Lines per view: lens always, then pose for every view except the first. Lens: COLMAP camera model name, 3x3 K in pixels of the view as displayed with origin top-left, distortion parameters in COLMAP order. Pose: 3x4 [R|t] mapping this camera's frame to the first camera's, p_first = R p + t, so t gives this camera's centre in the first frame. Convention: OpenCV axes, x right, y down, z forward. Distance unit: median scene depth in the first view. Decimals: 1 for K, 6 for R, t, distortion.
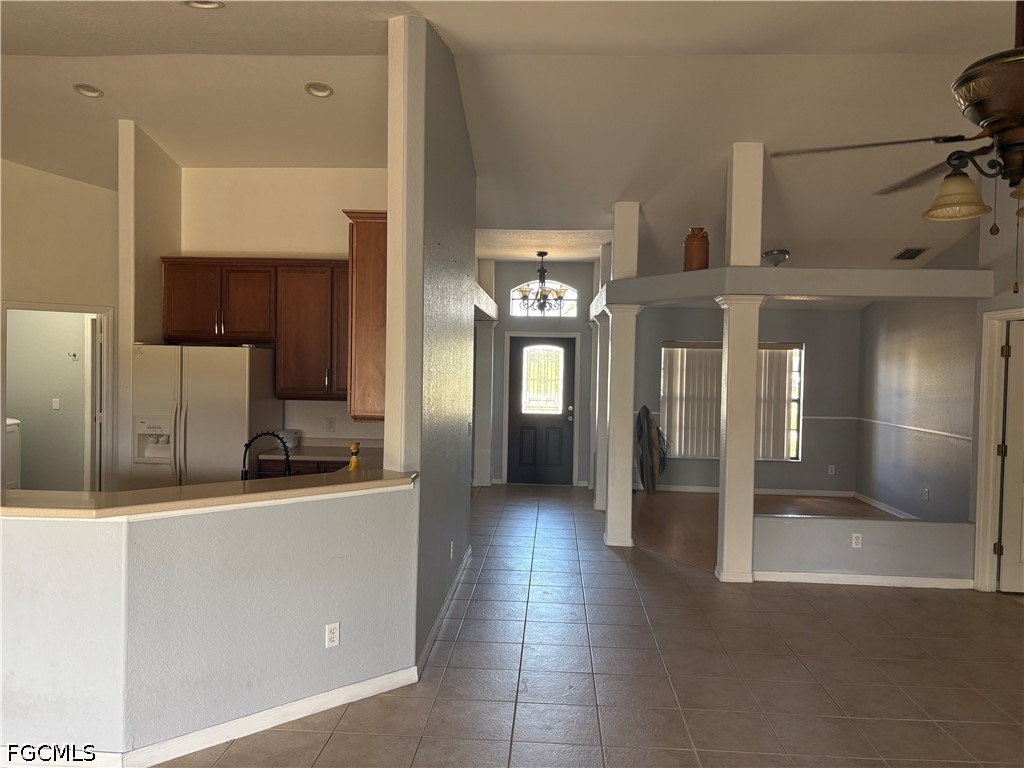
lens RADIAL K [[783.1, 0, 512.0], [0, 783.1, 384.0], [0, 0, 1]] dist [0.006540, 0.004928]
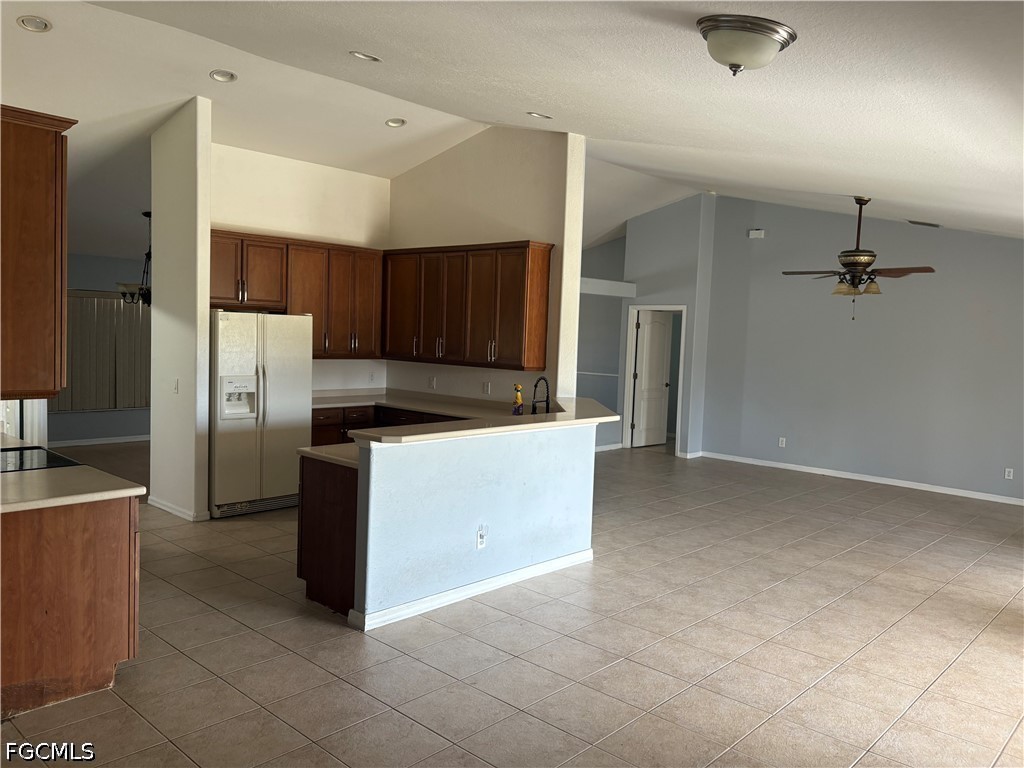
lens RADIAL K [[783.1, 0, 512.0], [0, 783.1, 384.0], [0, 0, 1]] dist [0.006540, 0.004928]
pose [[0.638077, -0.048046, 0.768472, -1.048843], [-0.003600, 0.997854, 0.065376, -0.022195], [-0.769964, -0.044481, 0.636535, -0.008476]]
